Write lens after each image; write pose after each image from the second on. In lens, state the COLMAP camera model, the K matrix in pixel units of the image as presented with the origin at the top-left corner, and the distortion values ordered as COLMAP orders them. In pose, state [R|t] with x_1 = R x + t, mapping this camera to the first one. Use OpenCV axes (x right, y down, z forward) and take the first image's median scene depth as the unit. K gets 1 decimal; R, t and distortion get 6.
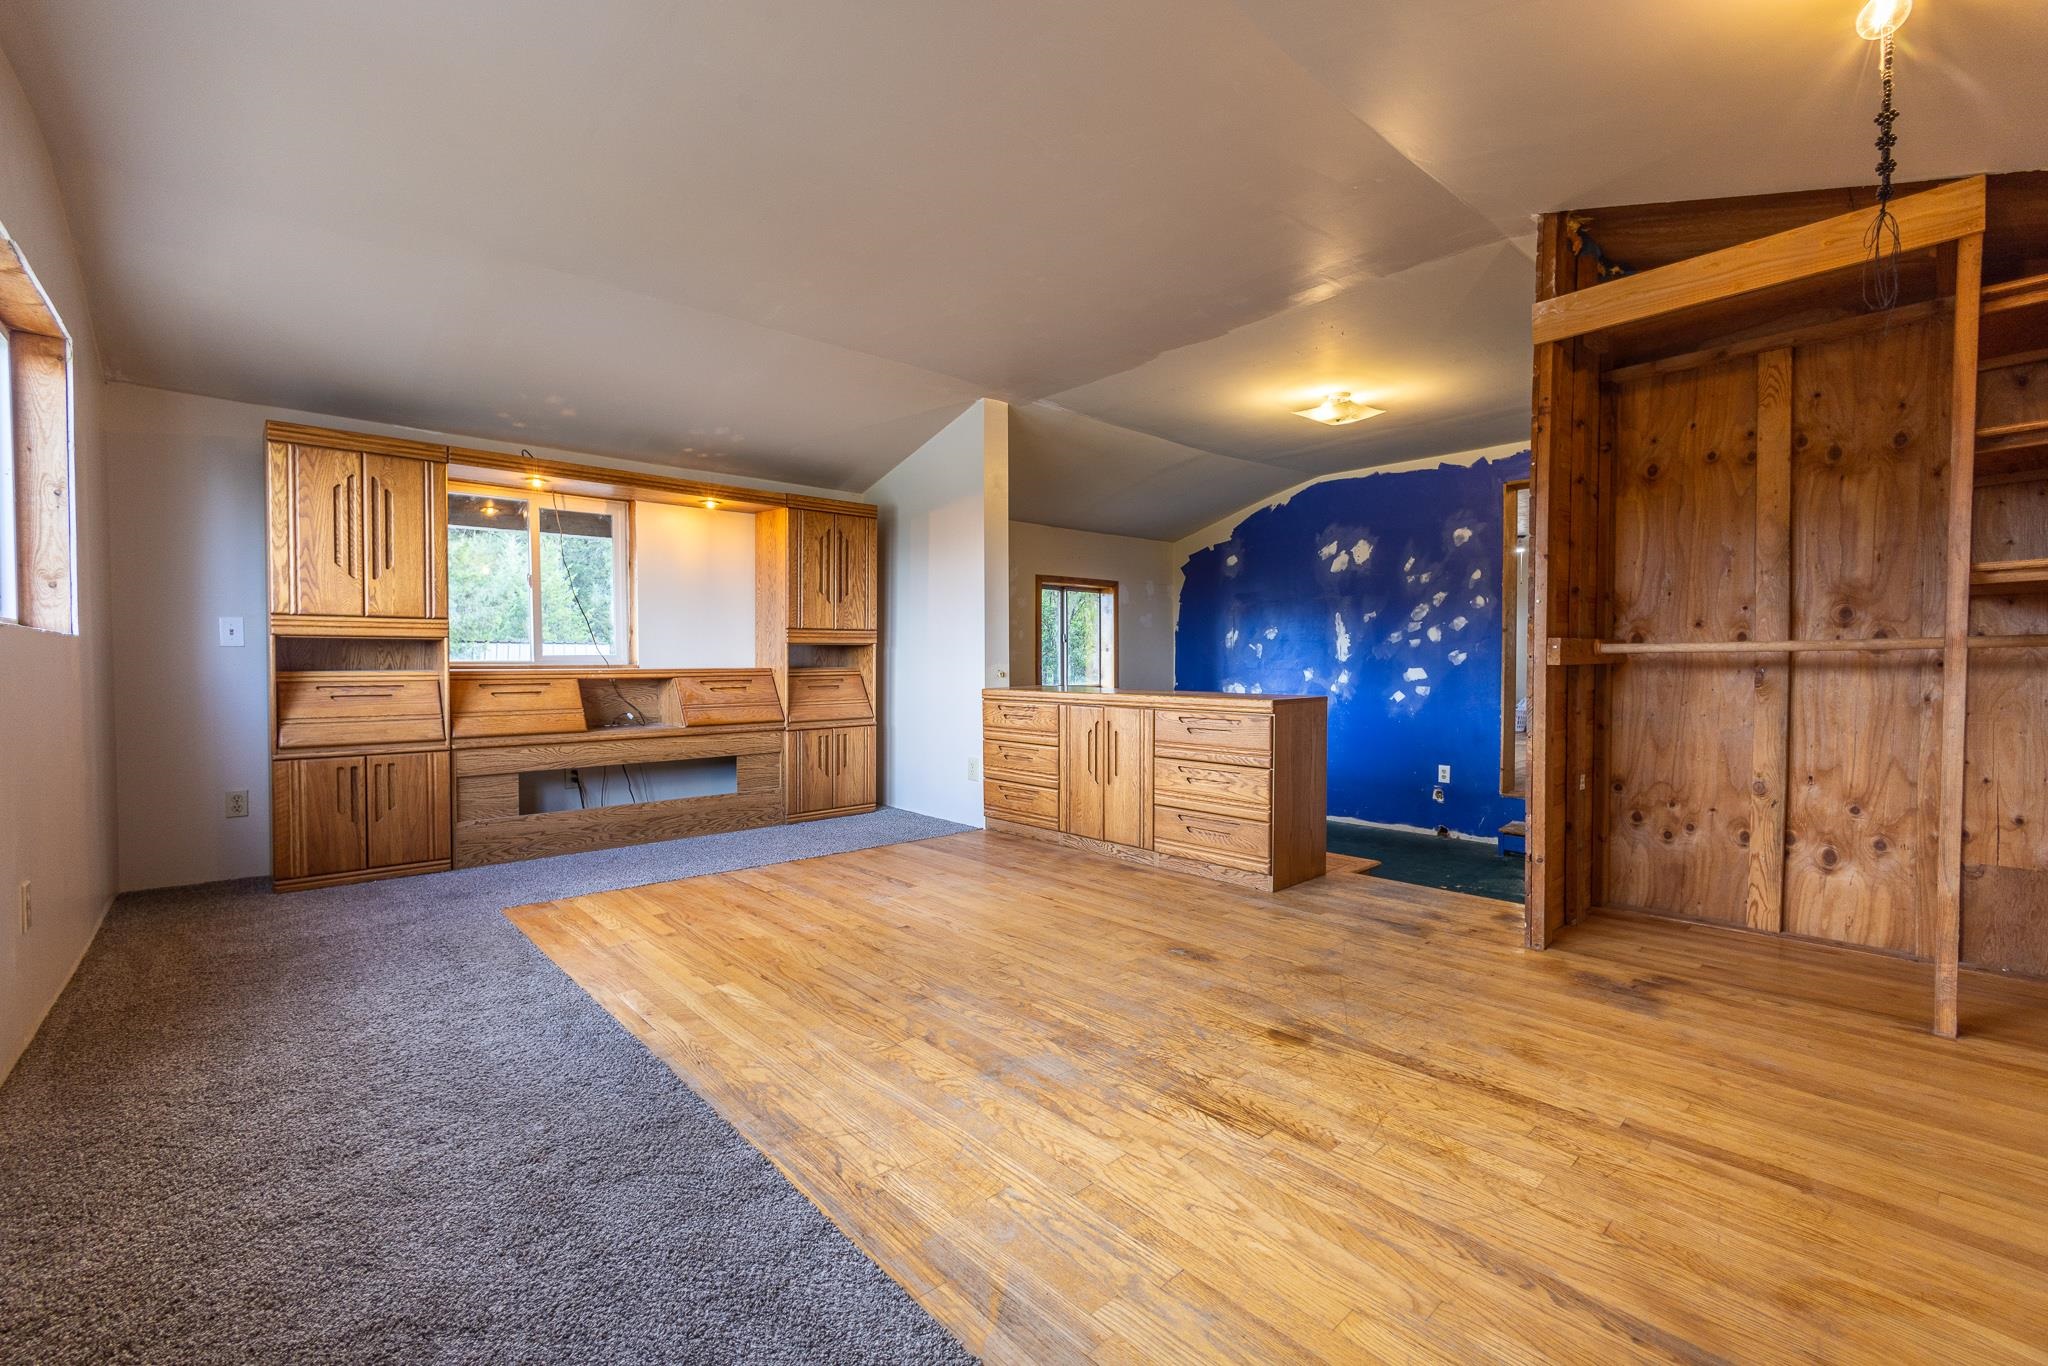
lens RADIAL K [[869.4, 0, 1033.7], [0, 869.4, 681.4], [0, 0, 1]] dist [-0.005459, 0.000856]
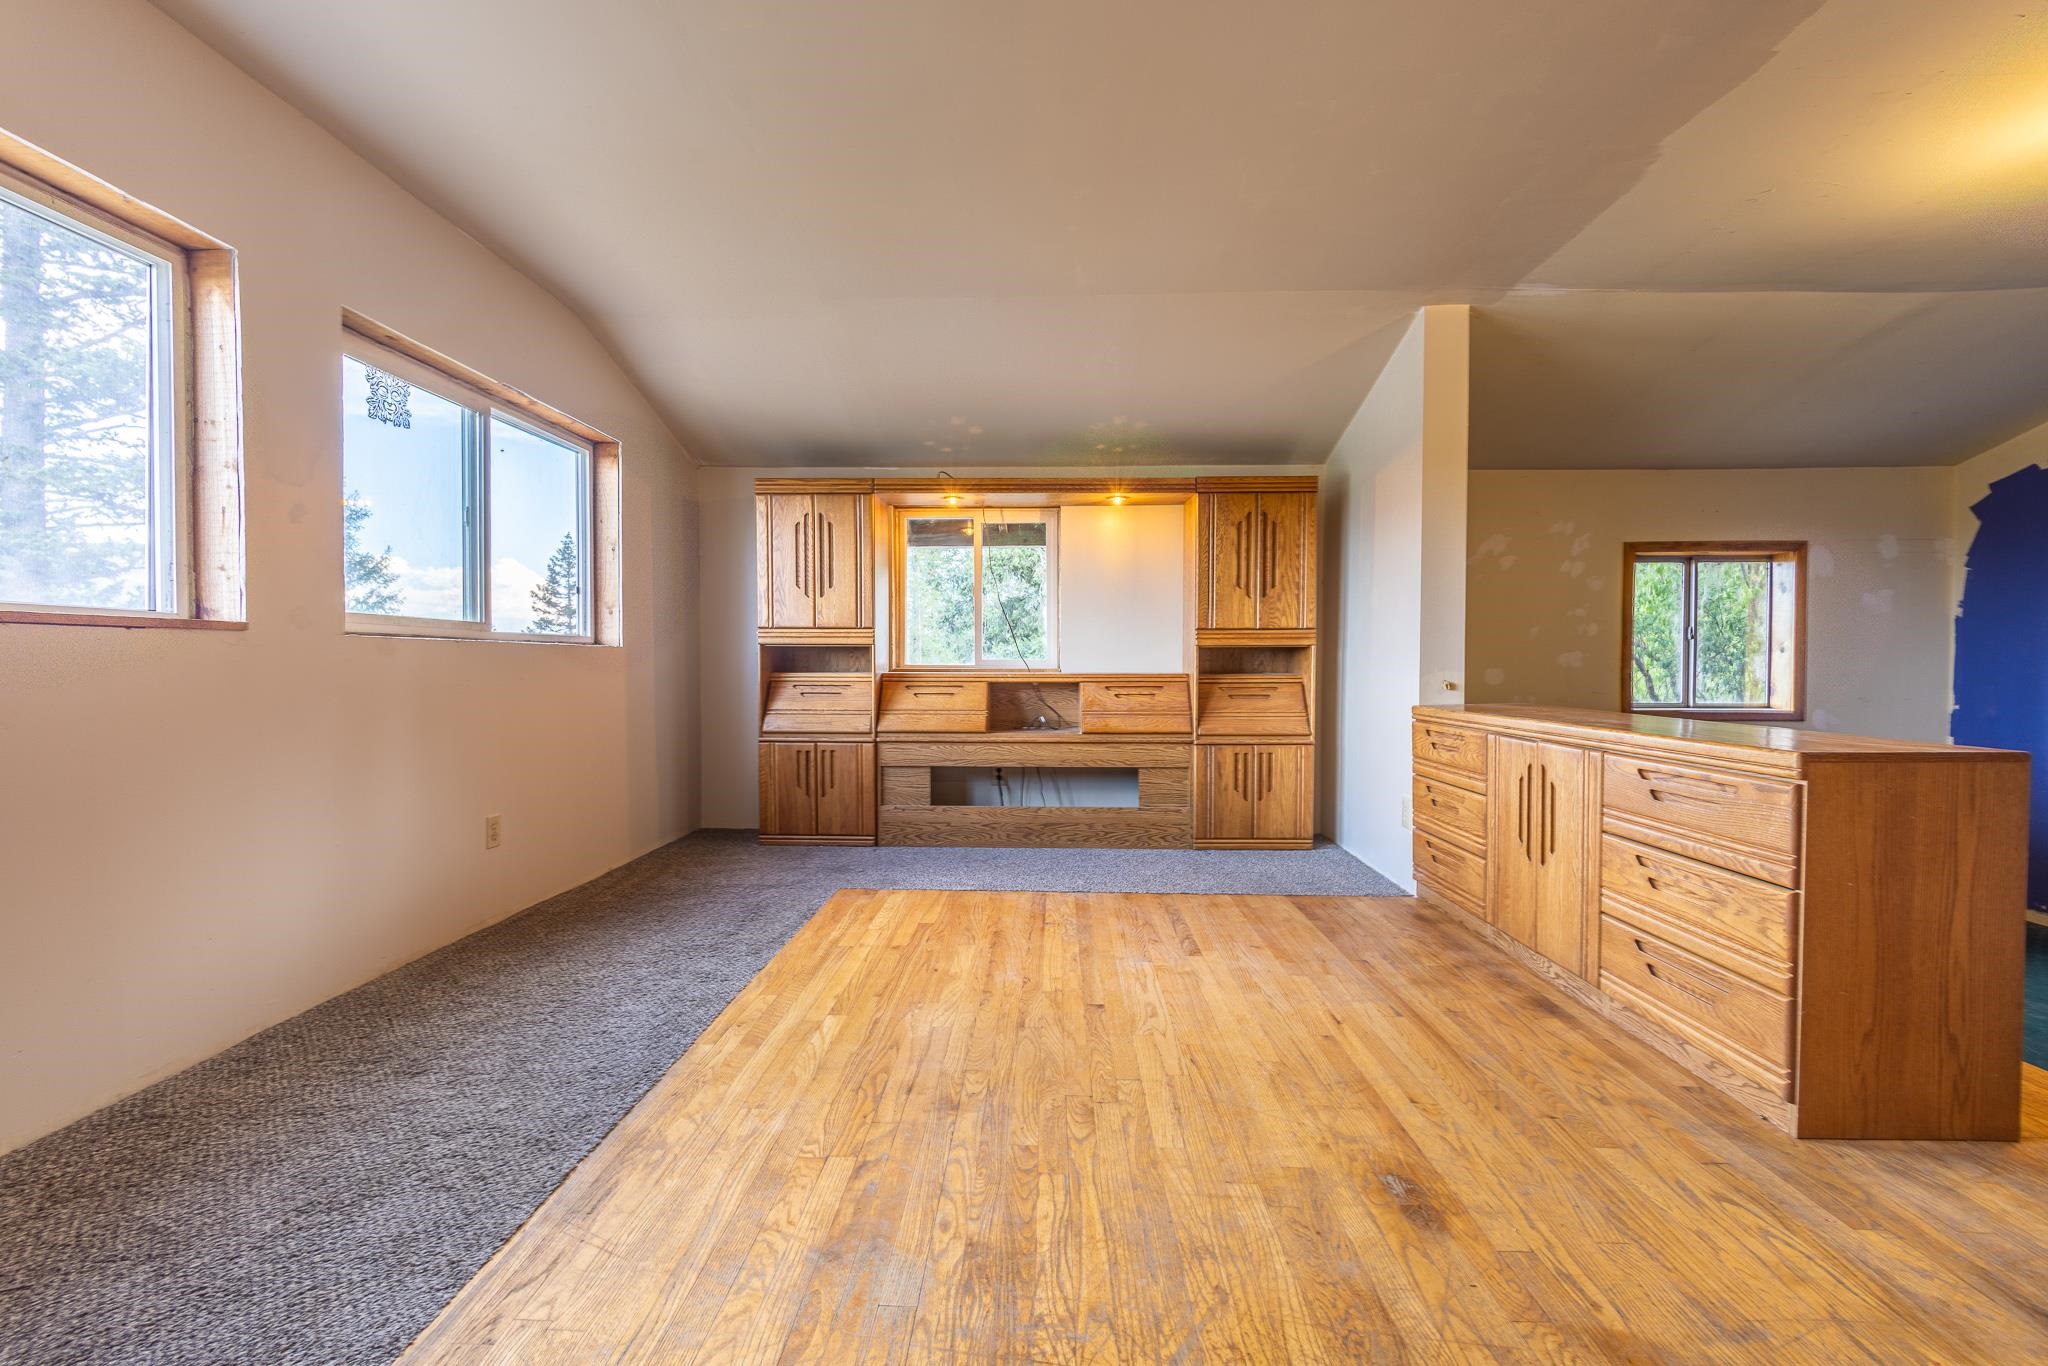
lens RADIAL K [[876.6, 0, 1024.0], [0, 876.6, 683.0], [0, 0, 1]] dist [-0.004035, 0.000213]
pose [[0.709759, 0.018862, -0.704192, 0.247335], [-0.019755, 0.999781, 0.006868, -0.009786], [0.704167, 0.009037, 0.709976, 0.266701]]
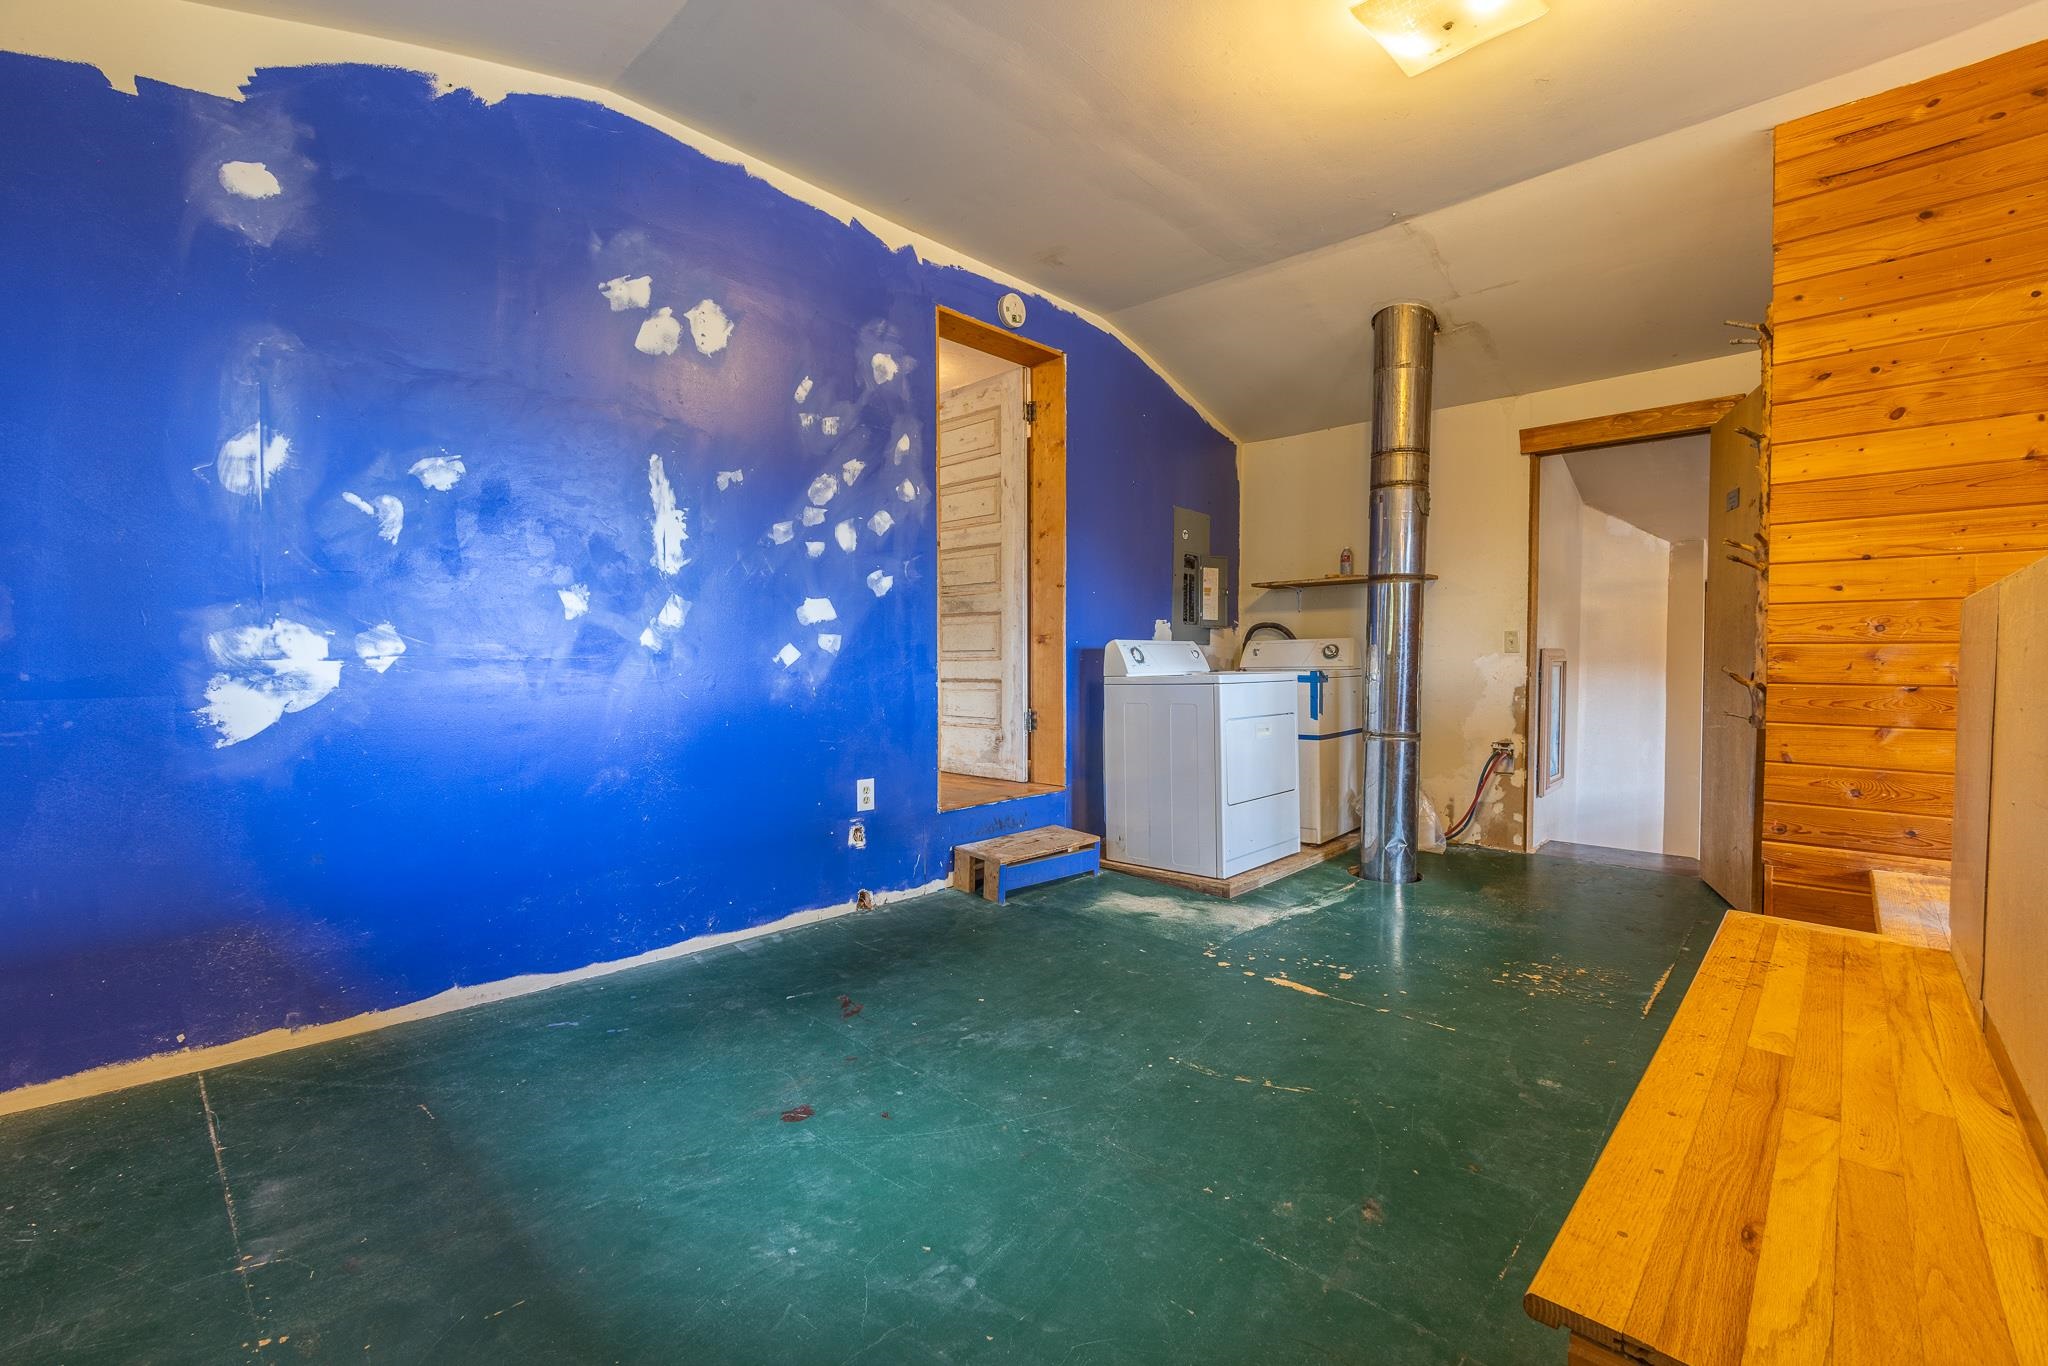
lens RADIAL K [[869.4, 0, 1033.7], [0, 869.4, 681.4], [0, 0, 1]] dist [-0.005459, 0.000856]
pose [[-0.063134, -0.020058, 0.997803, -0.117084], [0.025022, 0.999452, 0.021674, 0.038117], [-0.997691, 0.026335, -0.062598, 1.365715]]
